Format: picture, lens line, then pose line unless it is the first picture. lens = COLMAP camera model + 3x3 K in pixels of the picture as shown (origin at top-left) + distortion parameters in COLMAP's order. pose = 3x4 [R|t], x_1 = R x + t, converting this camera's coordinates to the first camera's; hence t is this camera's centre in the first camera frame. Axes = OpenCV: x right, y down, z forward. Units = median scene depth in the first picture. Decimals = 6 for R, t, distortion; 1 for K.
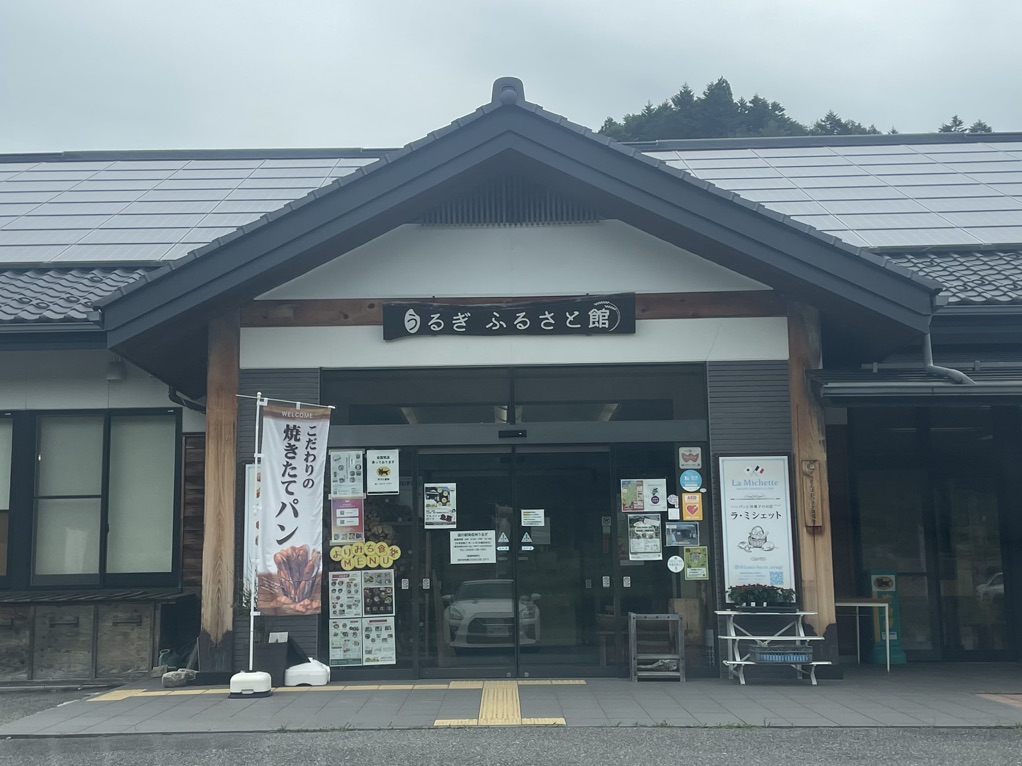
lens RADIAL K [[1394.8, 0, 493.6], [0, 1394.8, 366.7], [0, 0, 1]] dist [0.088556, 0.000000]
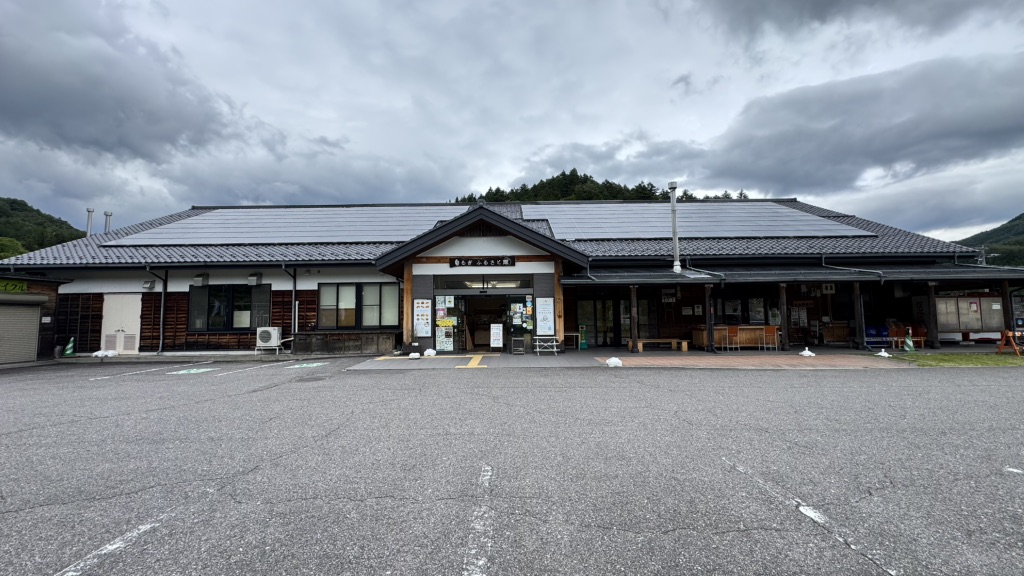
lens RADIAL K [[415.3, 0, 525.1], [0, 415.3, 283.4], [0, 0, 1]] dist [-0.005493, 0.001297]
pose [[0.999212, 0.000686, 0.039675, 0.084130], [-0.003616, 0.997264, 0.073830, -0.061289], [-0.039516, -0.073915, 0.996481, -0.155060]]
